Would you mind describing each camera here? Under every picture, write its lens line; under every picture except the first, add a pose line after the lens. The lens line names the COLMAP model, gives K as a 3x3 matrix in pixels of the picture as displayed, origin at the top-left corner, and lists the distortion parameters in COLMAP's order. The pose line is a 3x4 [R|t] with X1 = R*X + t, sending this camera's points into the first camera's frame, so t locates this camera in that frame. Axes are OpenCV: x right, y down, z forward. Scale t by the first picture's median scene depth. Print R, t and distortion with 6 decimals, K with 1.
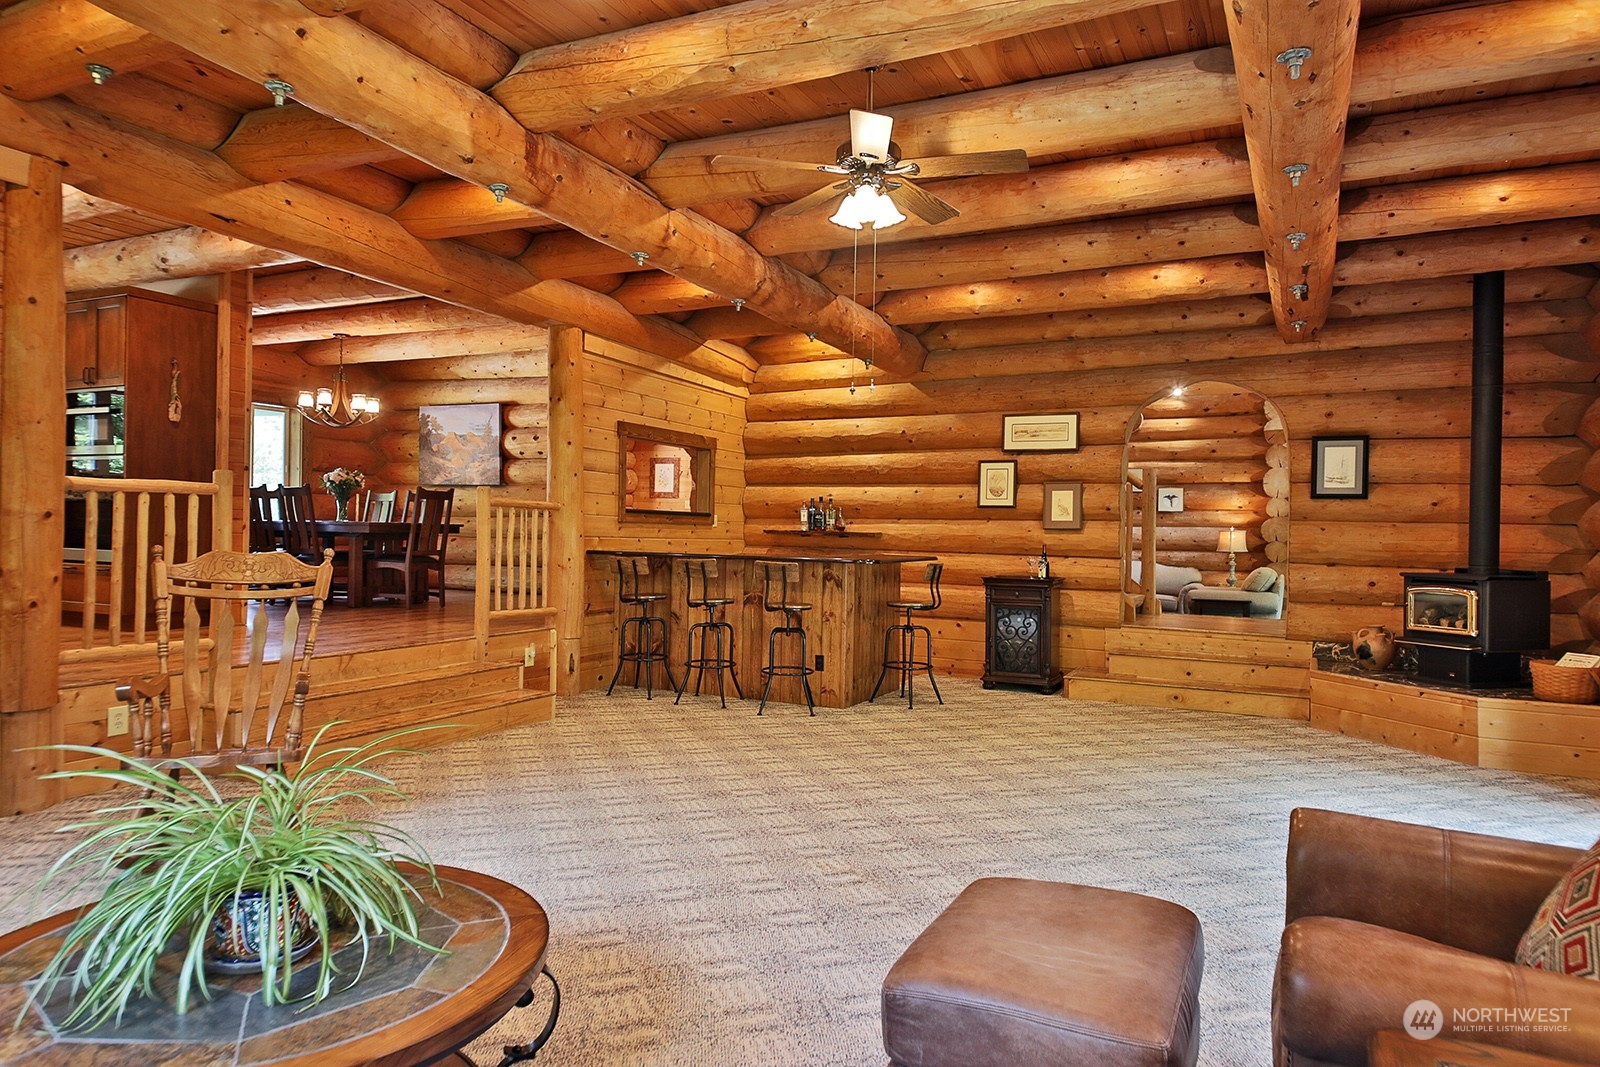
lens RADIAL K [[1002.5, 0, 800.0], [0, 1002.5, 533.5], [0, 0, 1]] dist [0.008359, 0.000867]
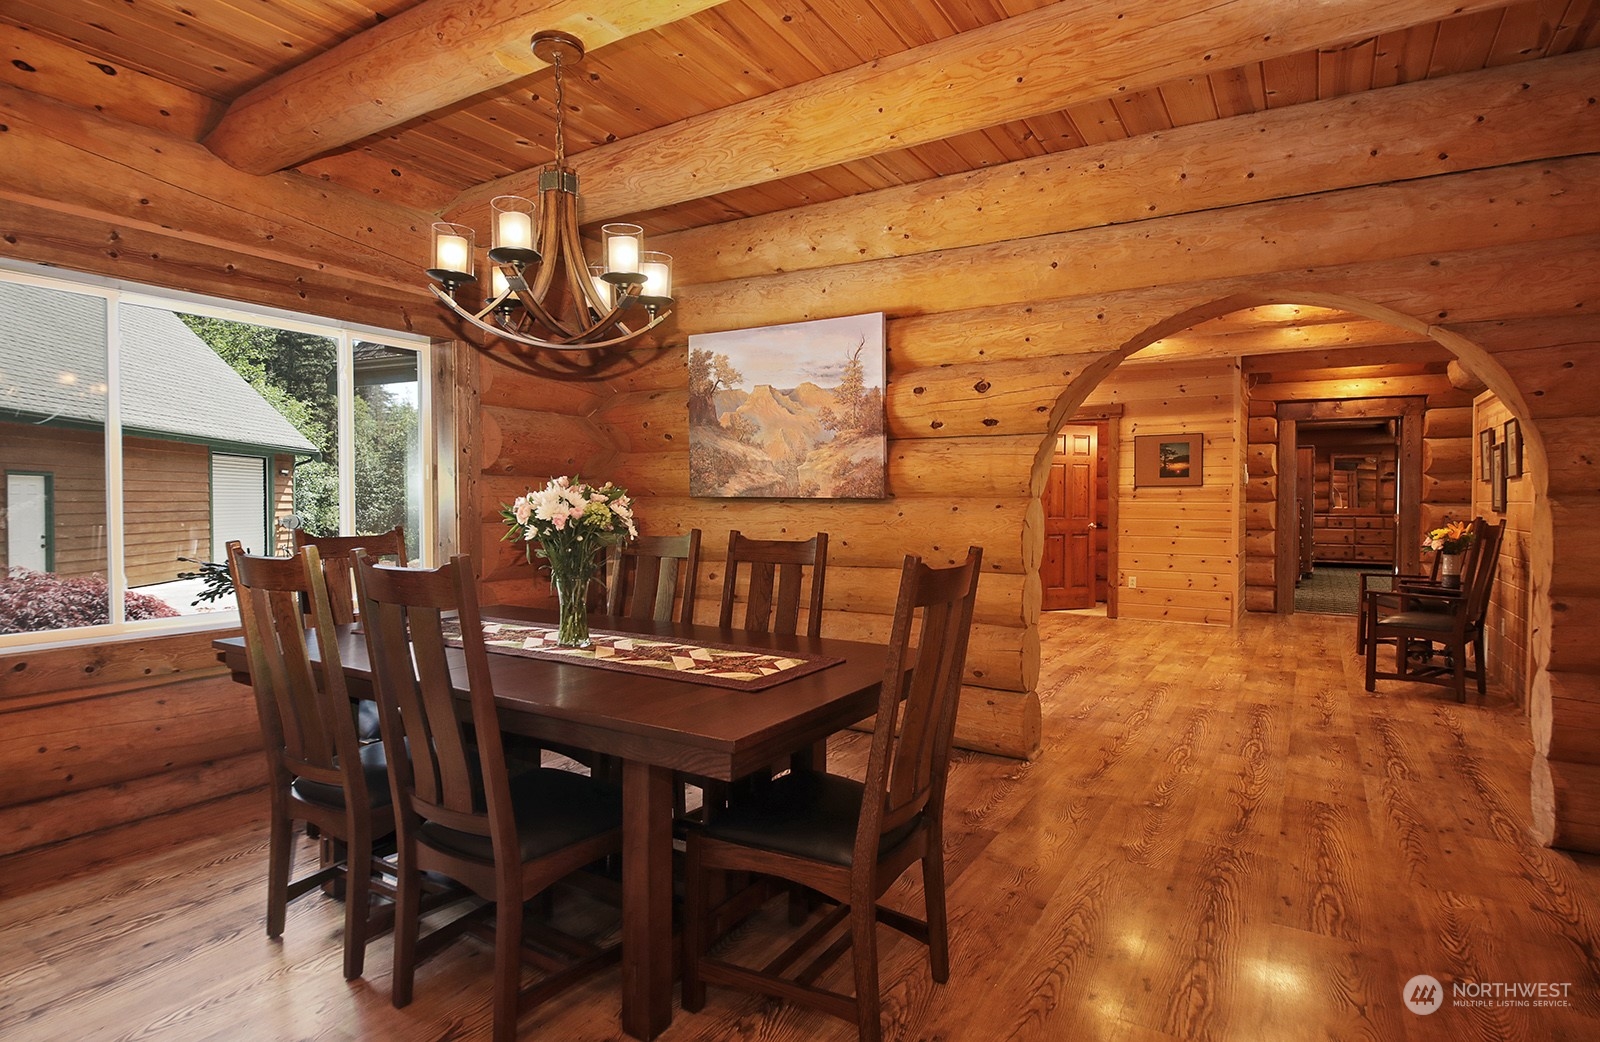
lens RADIAL K [[847.8, 0, 800.0], [0, 847.8, 521.0], [0, 0, 1]] dist [-0.000696, -0.000066]
pose [[0.995558, -0.019921, -0.092013, -0.300844], [0.022280, 0.999447, 0.024684, -0.047894], [0.091471, -0.026625, 0.995452, 0.618287]]
